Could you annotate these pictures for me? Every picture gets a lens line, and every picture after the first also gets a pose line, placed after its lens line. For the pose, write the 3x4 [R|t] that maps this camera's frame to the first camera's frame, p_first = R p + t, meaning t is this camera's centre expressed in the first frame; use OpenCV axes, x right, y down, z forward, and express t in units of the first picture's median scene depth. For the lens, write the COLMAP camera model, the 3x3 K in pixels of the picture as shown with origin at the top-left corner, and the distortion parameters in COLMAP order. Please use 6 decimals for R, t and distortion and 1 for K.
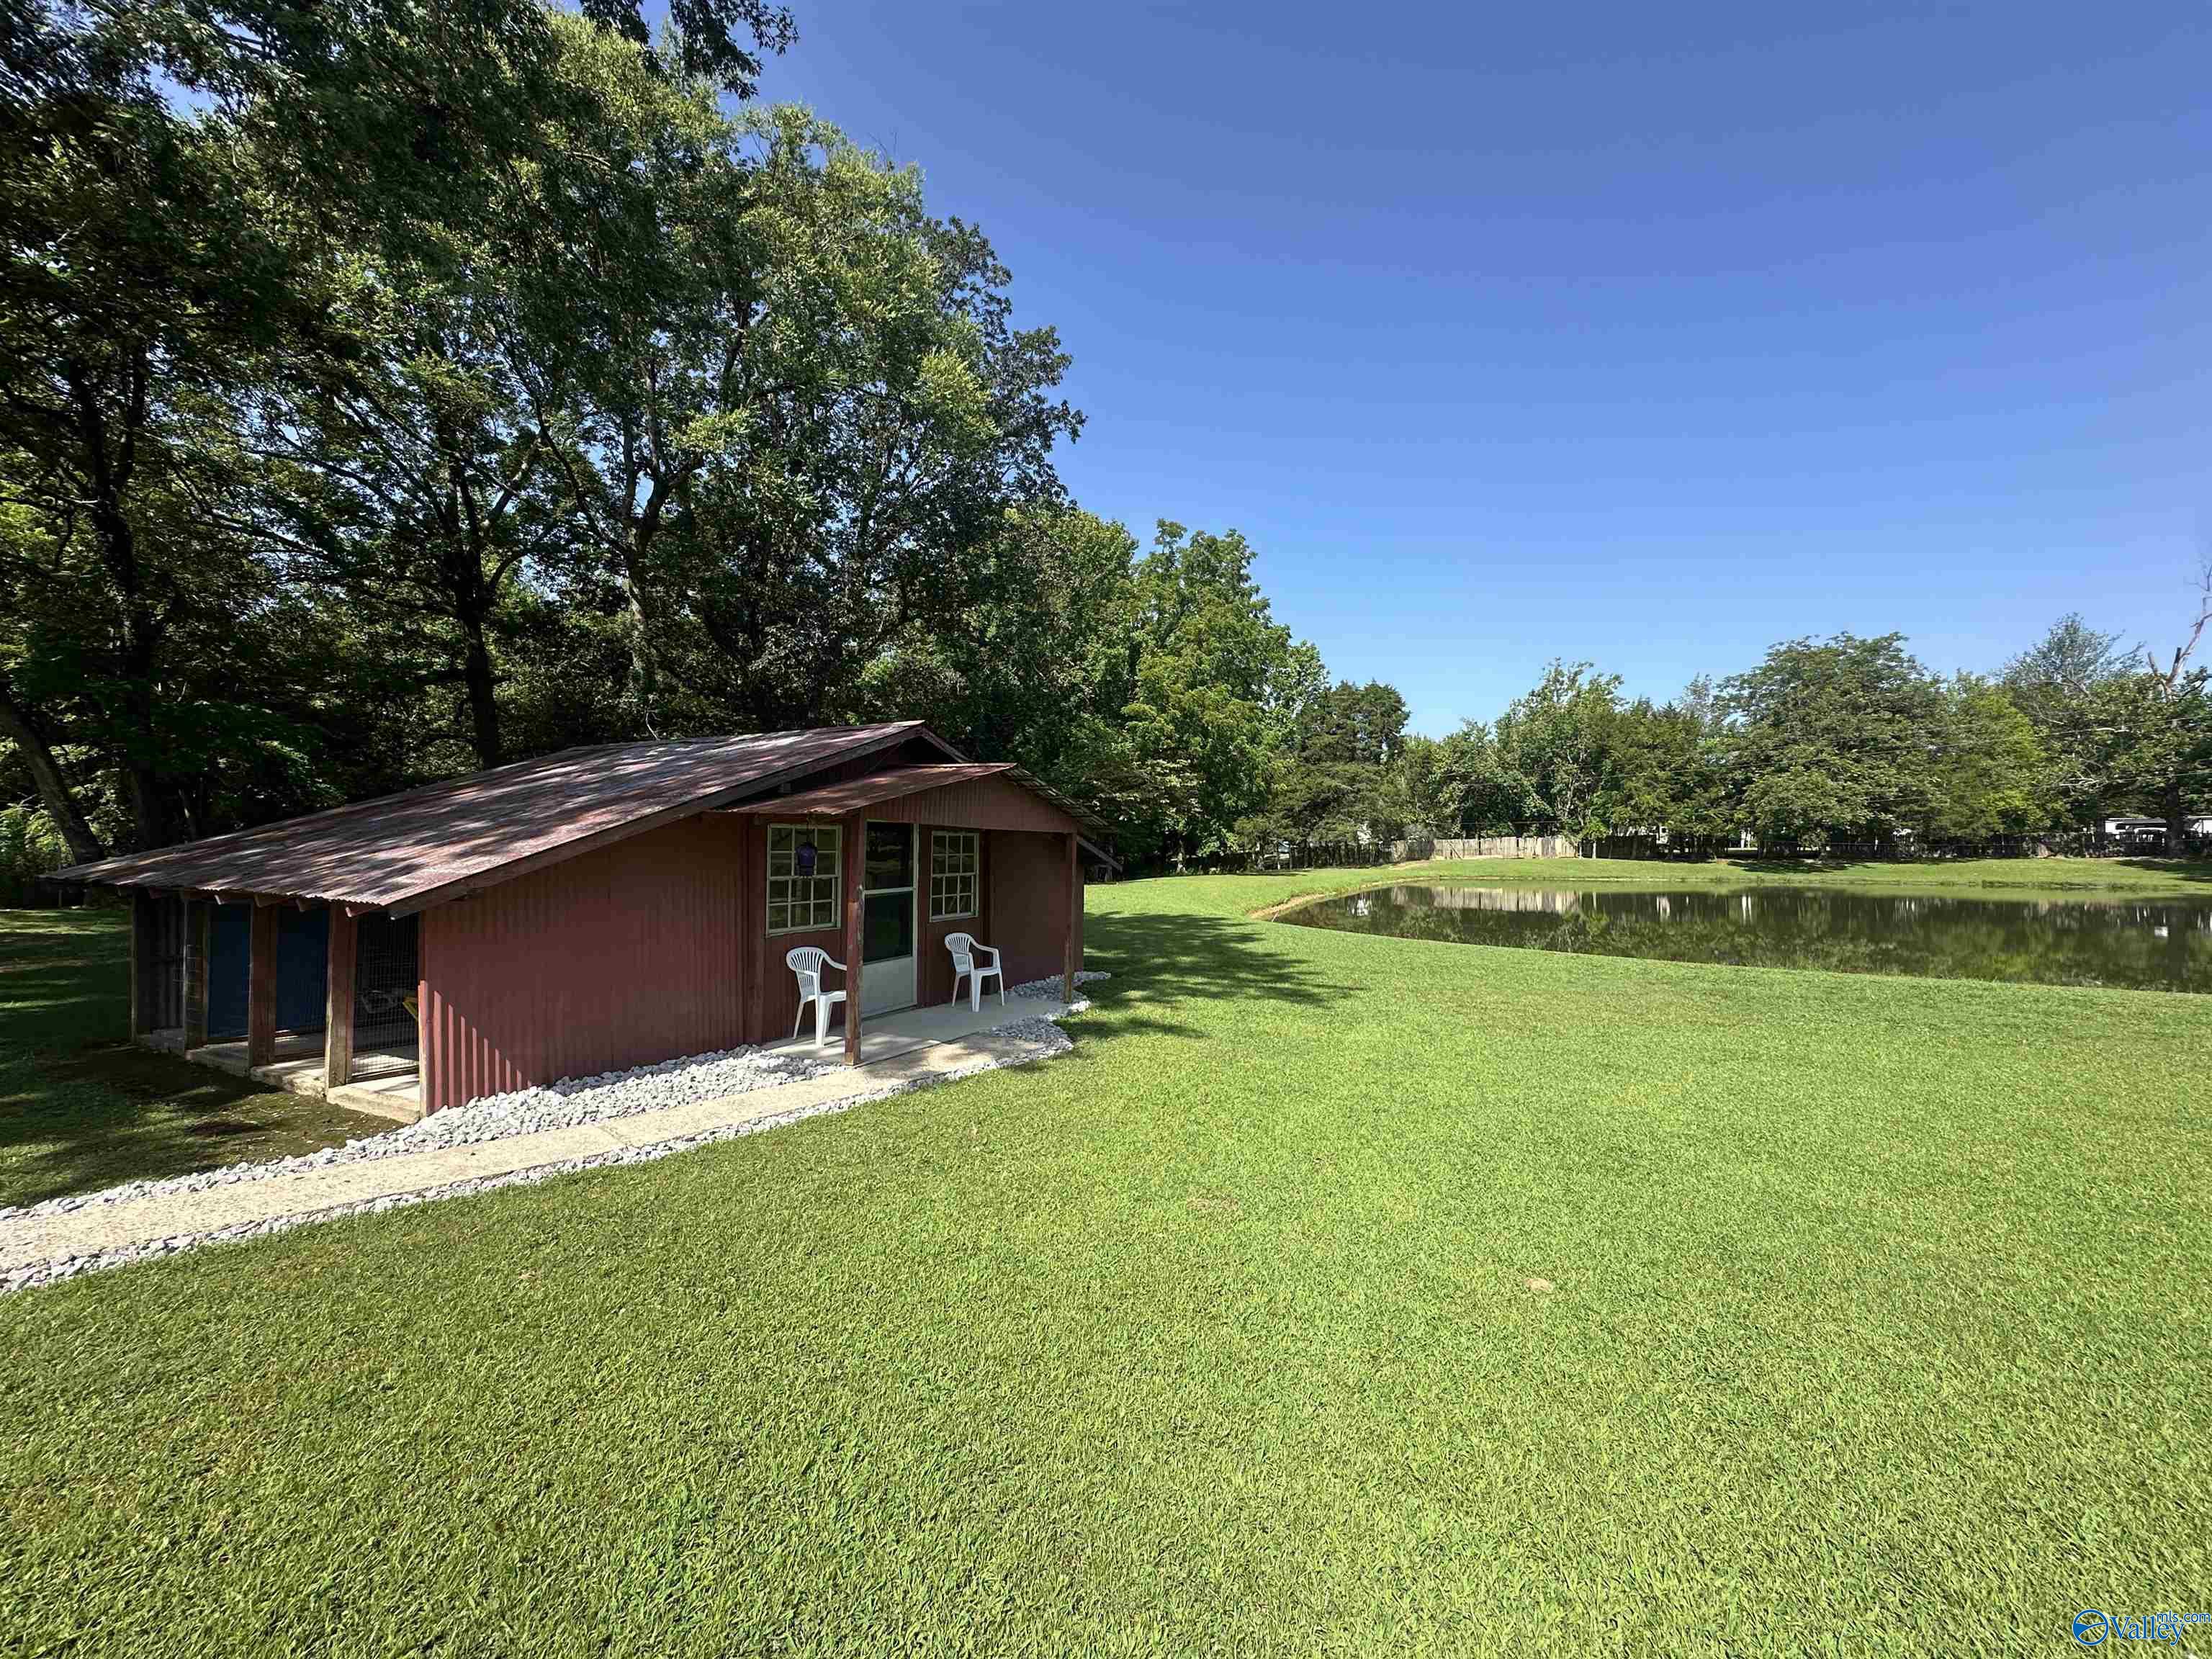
lens RADIAL K [[880.6, 0, 1108.2], [0, 880.6, 840.1], [0, 0, 1]] dist [-0.003046, -0.000244]
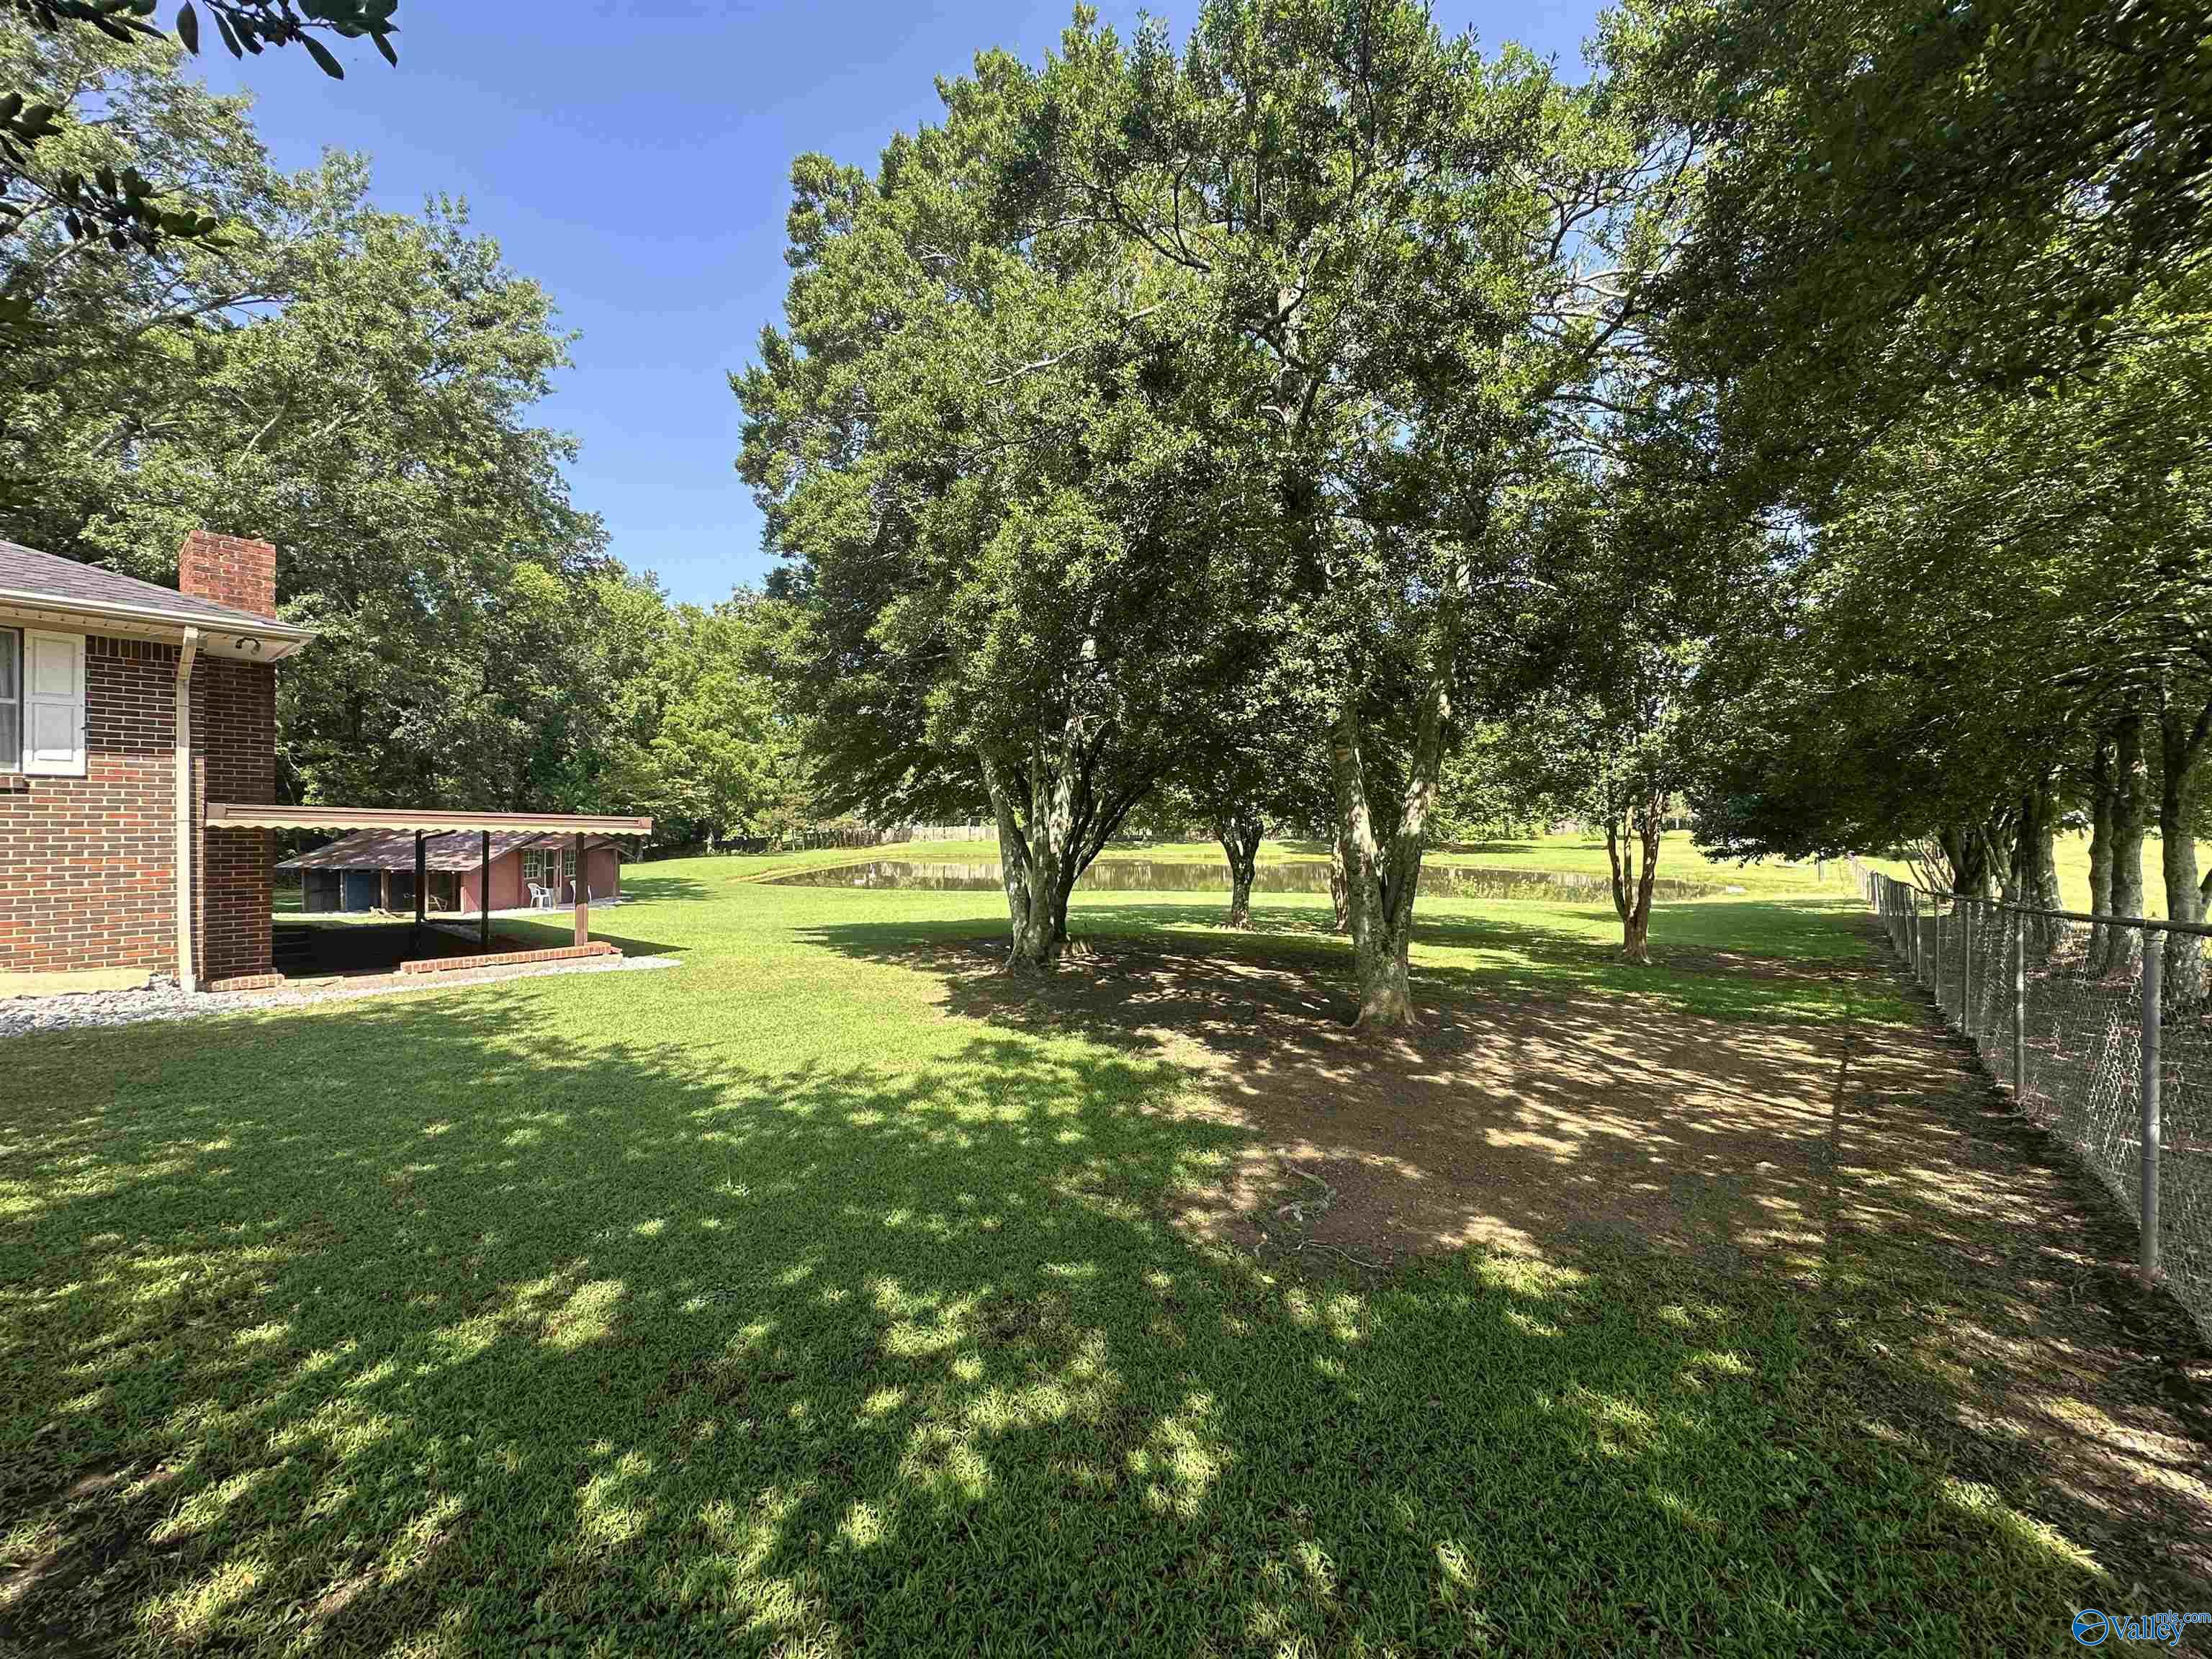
lens RADIAL K [[880.6, 0, 1114.1], [0, 880.6, 829.5], [0, 0, 1]] dist [-0.003046, -0.000244]
pose [[0.884754, 0.004005, 0.466042, 0.010996], [-0.011313, 0.999853, 0.012885, -0.021870], [-0.465922, -0.016672, 0.884669, -0.415551]]
